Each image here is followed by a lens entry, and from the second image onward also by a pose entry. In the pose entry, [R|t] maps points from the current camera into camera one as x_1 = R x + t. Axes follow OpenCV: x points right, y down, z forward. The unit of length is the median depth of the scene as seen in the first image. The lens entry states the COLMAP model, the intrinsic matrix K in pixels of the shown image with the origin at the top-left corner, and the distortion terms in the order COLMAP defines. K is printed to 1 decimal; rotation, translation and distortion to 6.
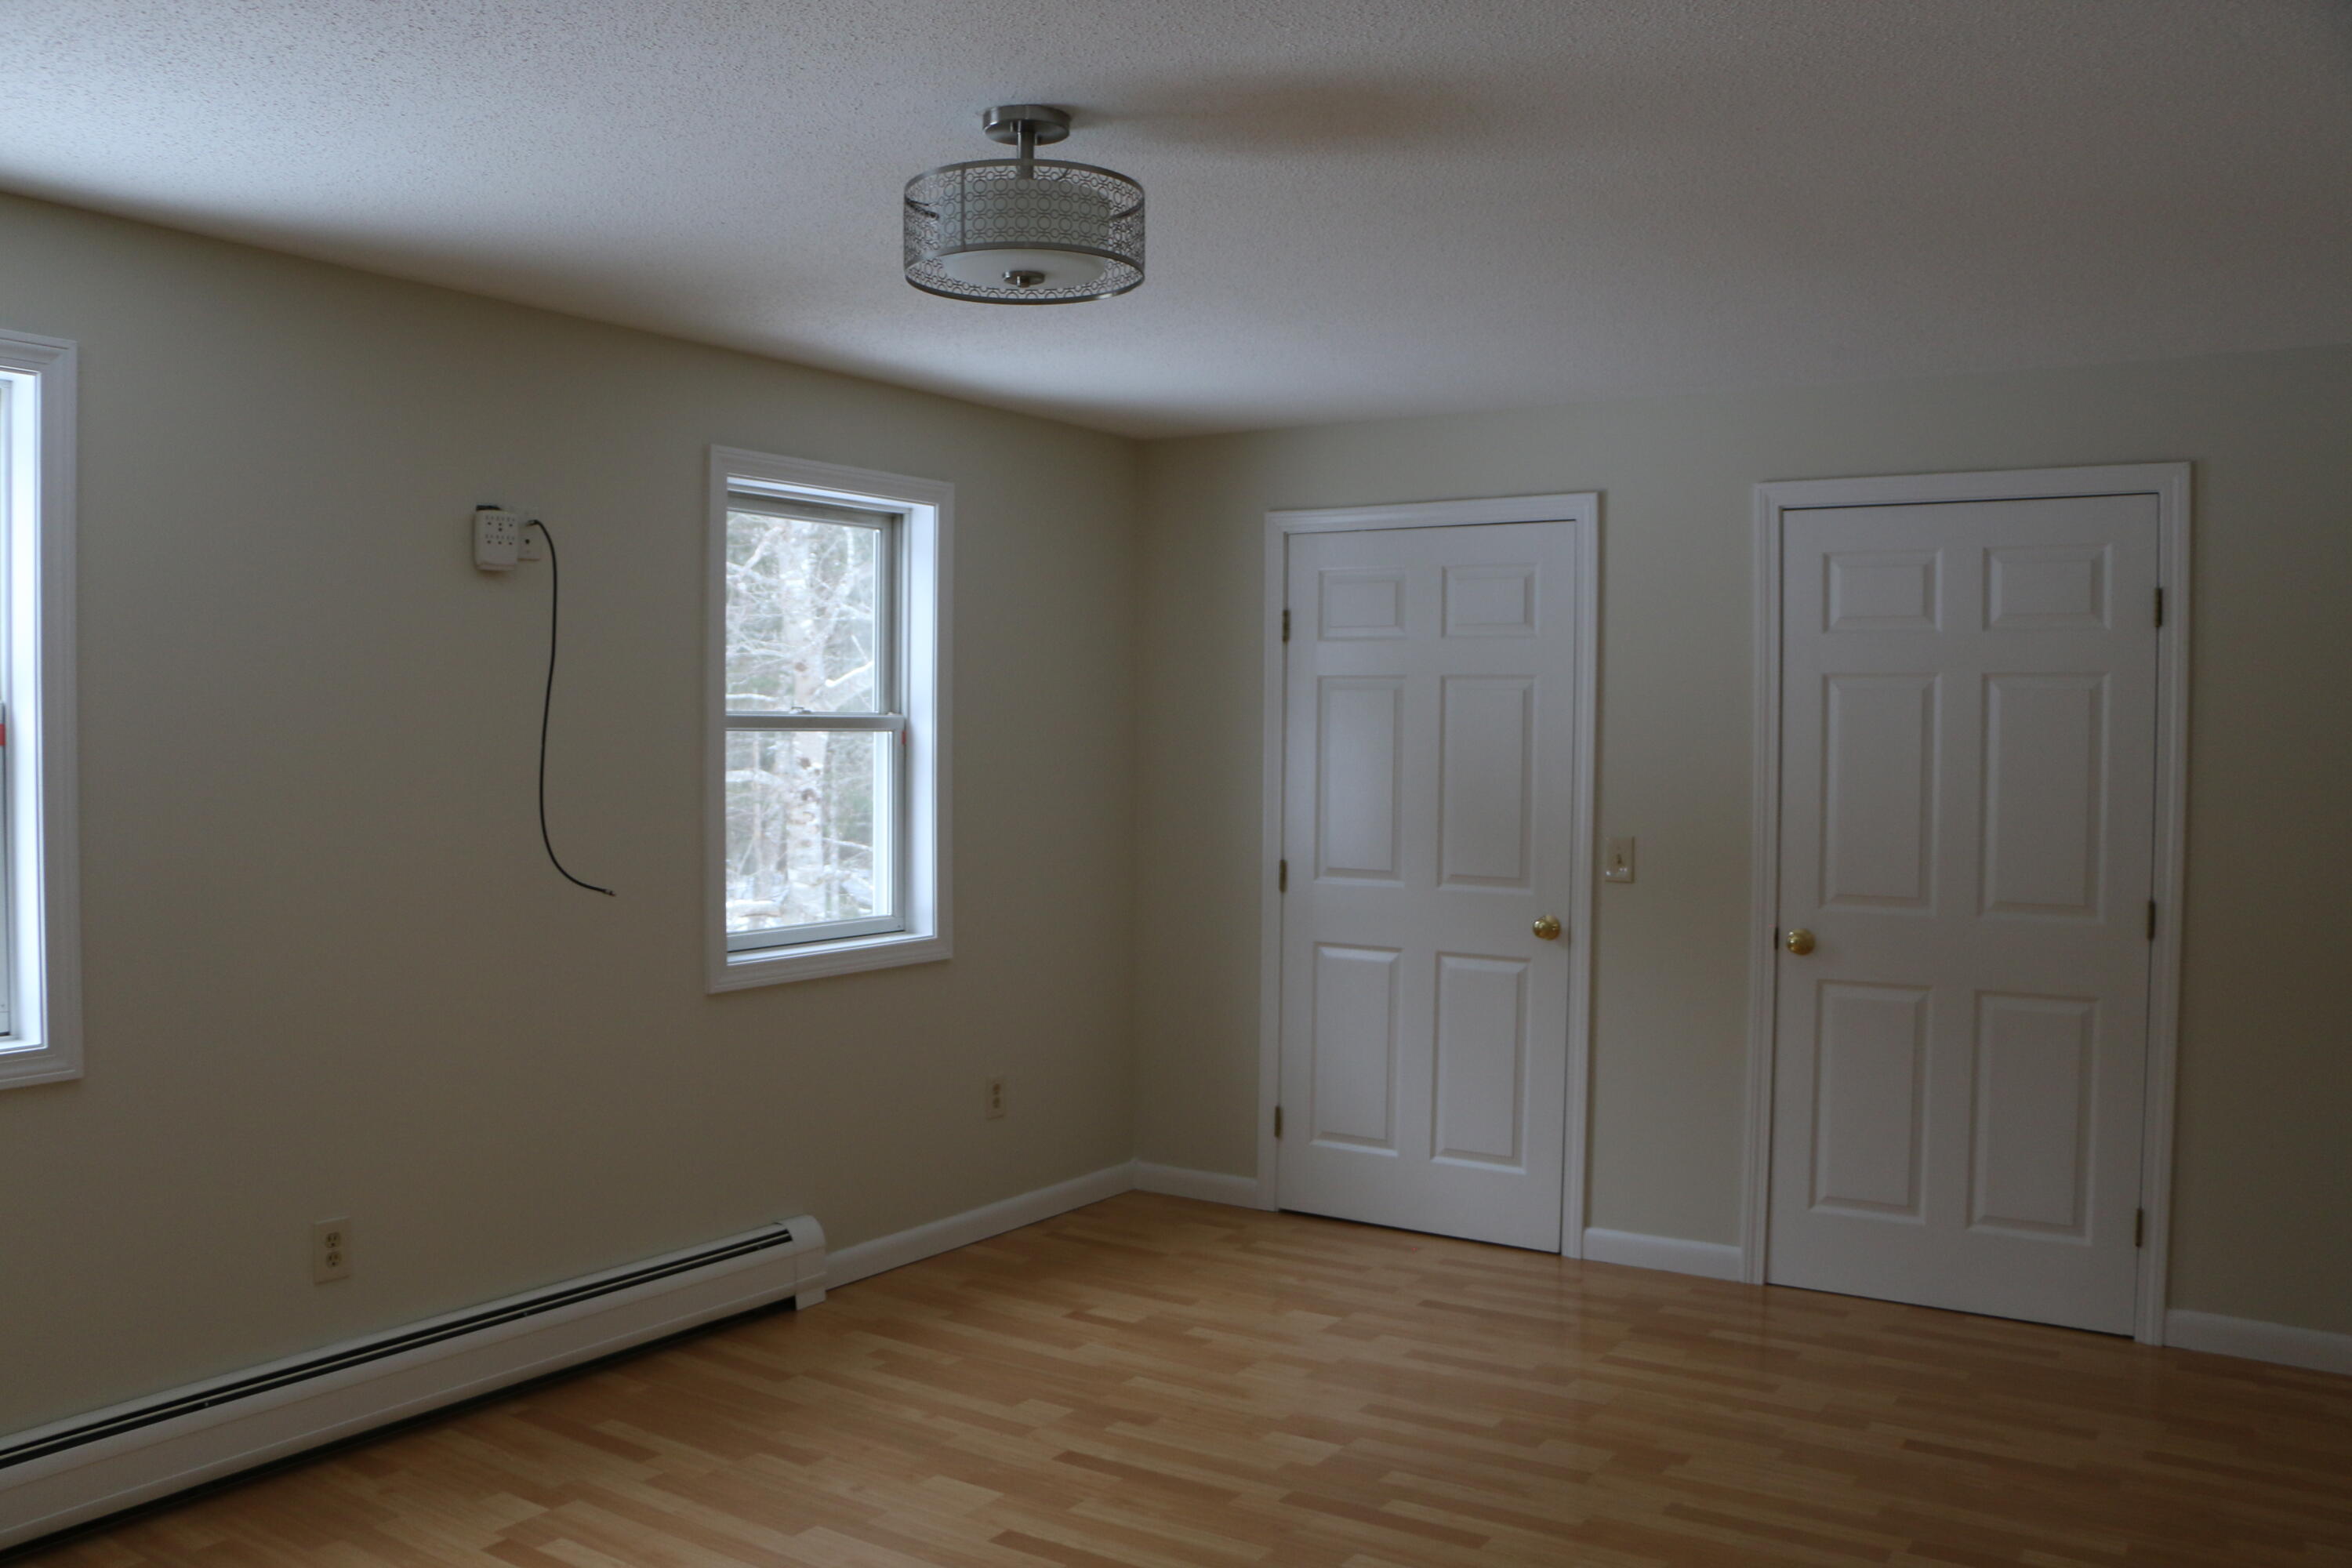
lens RADIAL K [[1927.4, 0, 1176.0], [0, 1927.4, 784.0], [0, 0, 1]] dist [-0.210548, -0.001398]
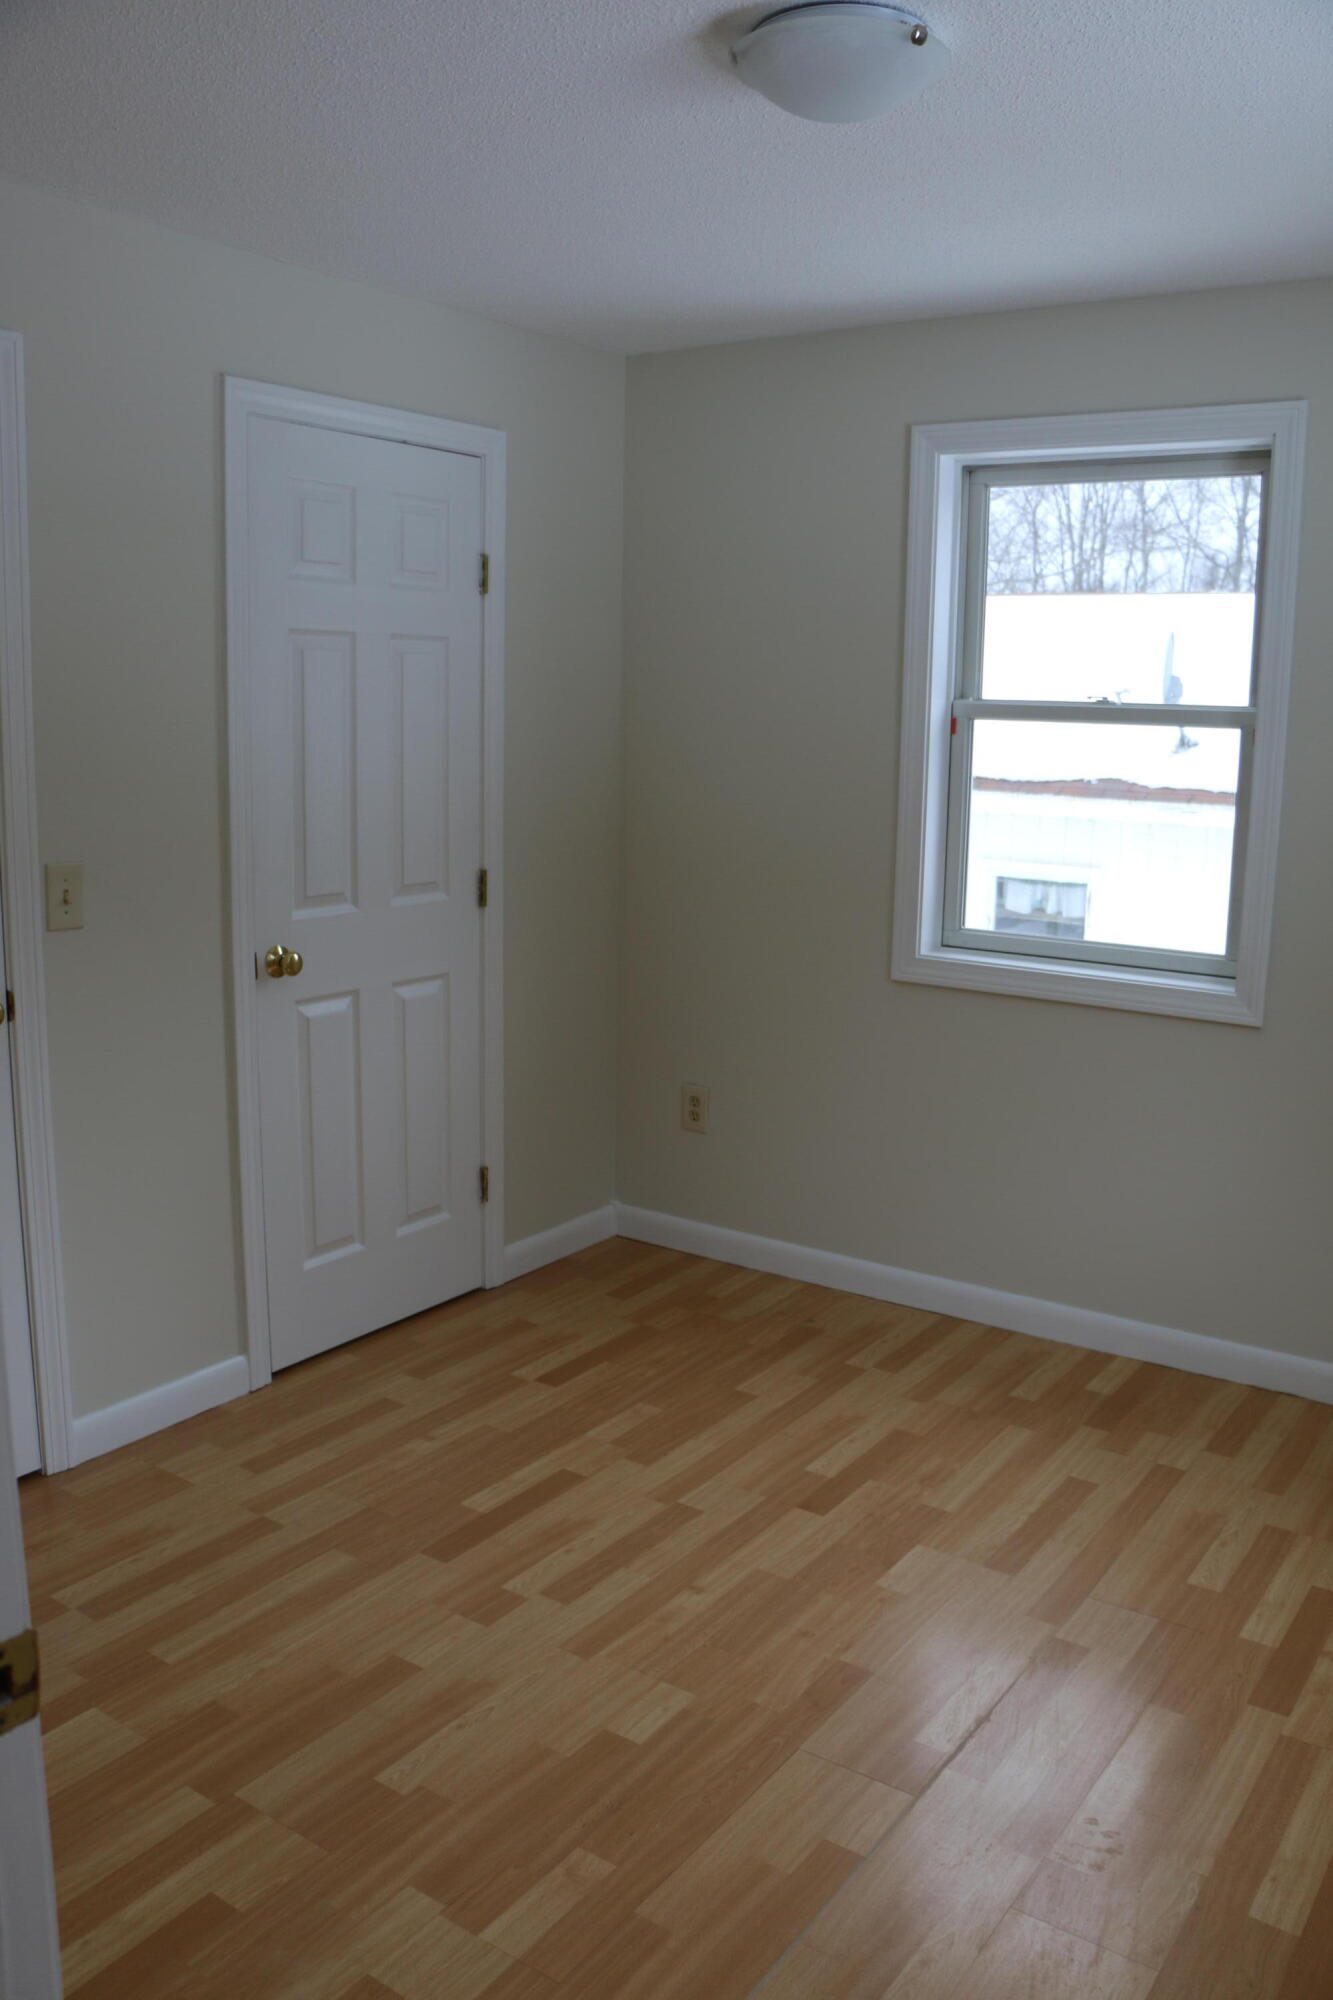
lens RADIAL K [[1626.5, 0, 666.5], [0, 1626.5, 1000.0], [0, 0, 1]] dist [-0.186927, 0.148246]
pose [[0.010387, 0.187391, -0.982231, 0.596948], [-0.057544, 0.980768, 0.186503, -0.031615], [0.998289, 0.054584, 0.020970, 0.857417]]
